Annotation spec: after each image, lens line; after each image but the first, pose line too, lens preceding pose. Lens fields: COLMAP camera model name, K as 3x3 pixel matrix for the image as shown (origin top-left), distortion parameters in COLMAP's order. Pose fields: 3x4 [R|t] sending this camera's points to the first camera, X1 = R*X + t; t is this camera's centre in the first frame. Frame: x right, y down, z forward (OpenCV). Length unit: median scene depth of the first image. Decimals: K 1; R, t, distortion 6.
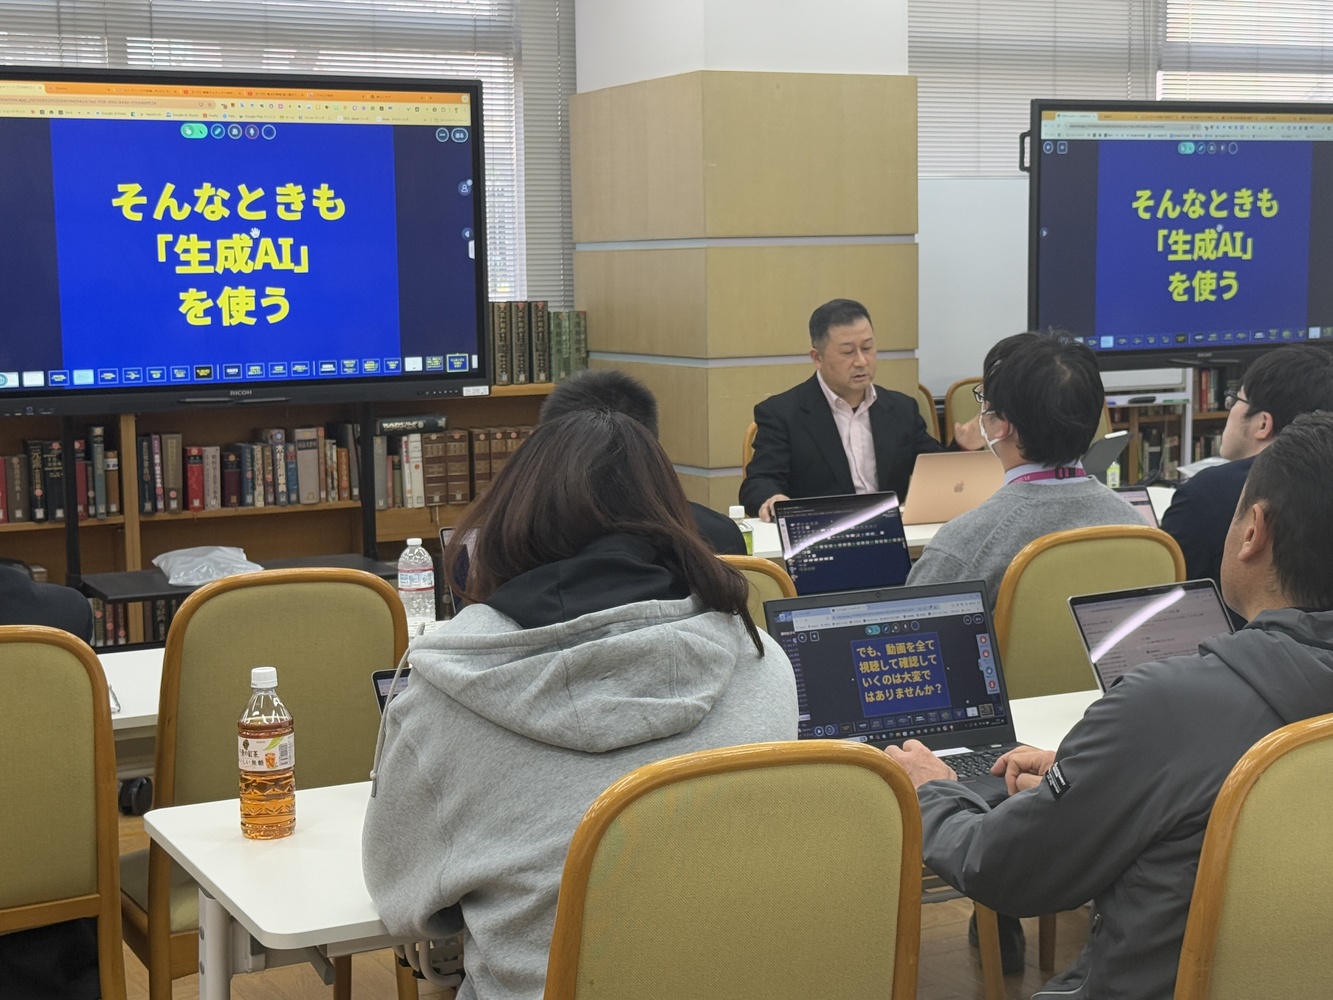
lens RADIAL K [[2155.4, 0, 666.5], [0, 2155.4, 500.0], [0, 0, 1]] dist [0.226325, -1.324457]
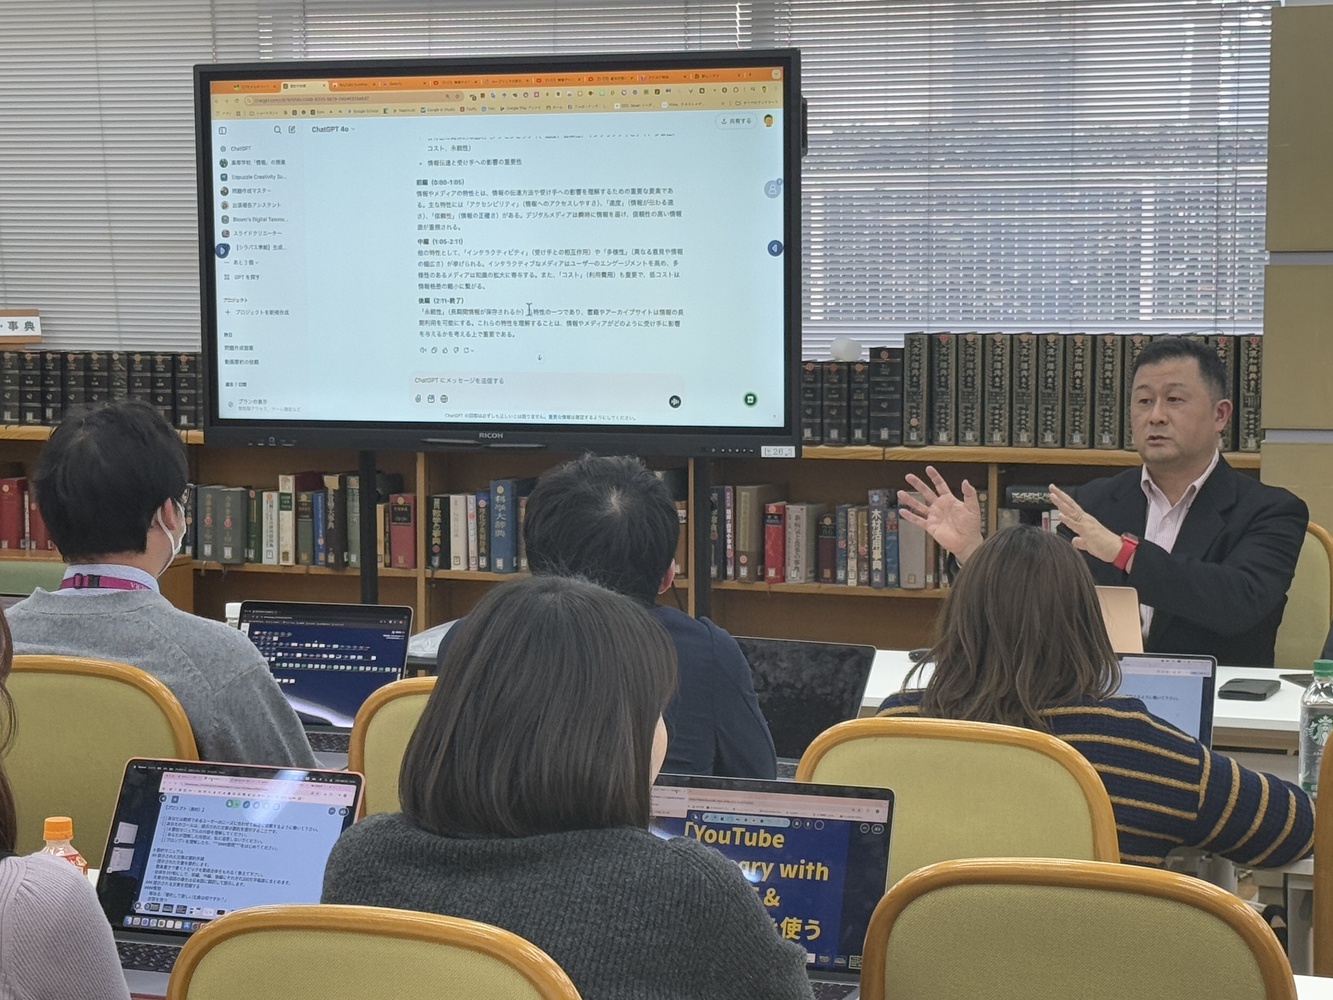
lens RADIAL K [[3021.6, 0, 666.5], [0, 3021.6, 500.0], [0, 0, 1]] dist [0.060121, 0.208349]
pose [[0.663238, 0.073828, -0.744758, 0.592264], [-0.090168, 0.995756, 0.018411, -0.042814], [0.742957, 0.054942, 0.667080, 0.222932]]
